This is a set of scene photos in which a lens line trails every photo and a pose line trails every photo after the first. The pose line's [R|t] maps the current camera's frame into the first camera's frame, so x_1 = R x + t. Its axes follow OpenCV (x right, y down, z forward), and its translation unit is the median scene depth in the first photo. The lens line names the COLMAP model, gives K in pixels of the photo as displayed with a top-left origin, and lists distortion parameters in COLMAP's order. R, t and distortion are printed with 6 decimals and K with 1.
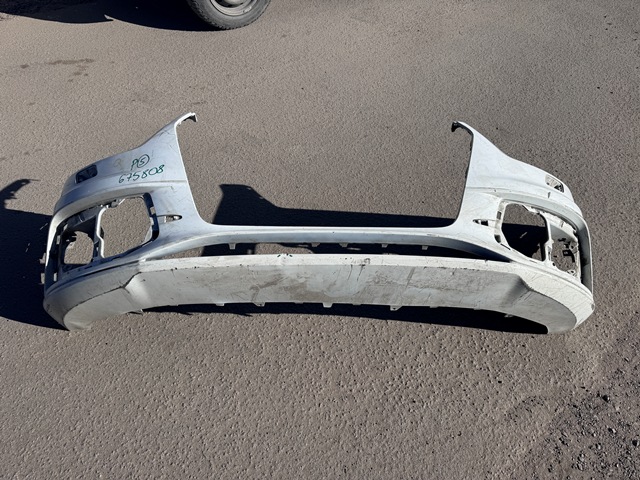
lens RADIAL K [[457.8, 0, 317.0], [0, 457.8, 236.7], [0, 0, 1]] dist [0.013828, -0.026407]
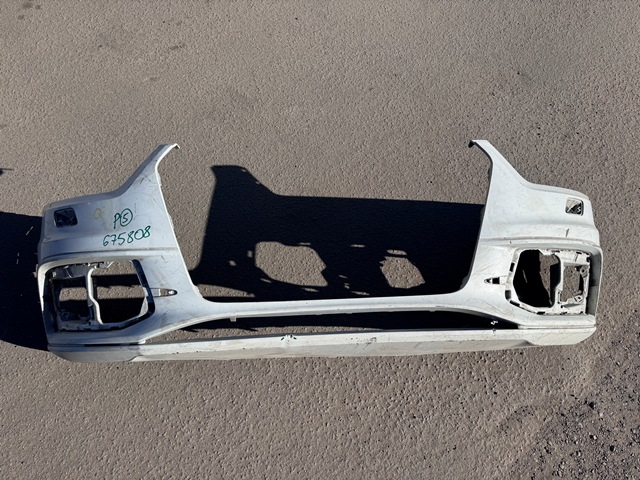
lens RADIAL K [[457.8, 0, 324.4], [0, 457.8, 244.2], [0, 0, 1]] dist [0.013828, -0.026407]
pose [[0.999603, -0.026121, 0.010574, 0.000261], [0.021441, 0.948466, 0.316152, -0.356643], [-0.018288, -0.315800, 0.948650, 0.108640]]
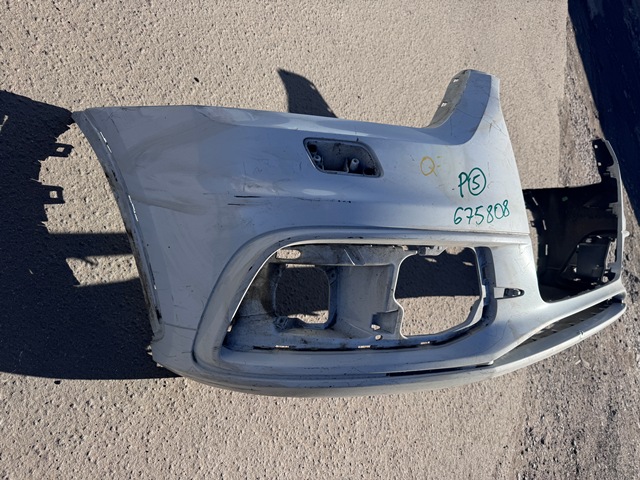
lens RADIAL K [[457.8, 0, 320.1], [0, 457.8, 239.8], [0, 0, 1]] dist [0.013828, -0.026407]
pose [[0.739152, -0.011826, 0.673435, -0.843141], [-0.323926, 0.870381, 0.370821, -0.230381], [-0.590531, -0.492236, 0.639513, 0.640782]]
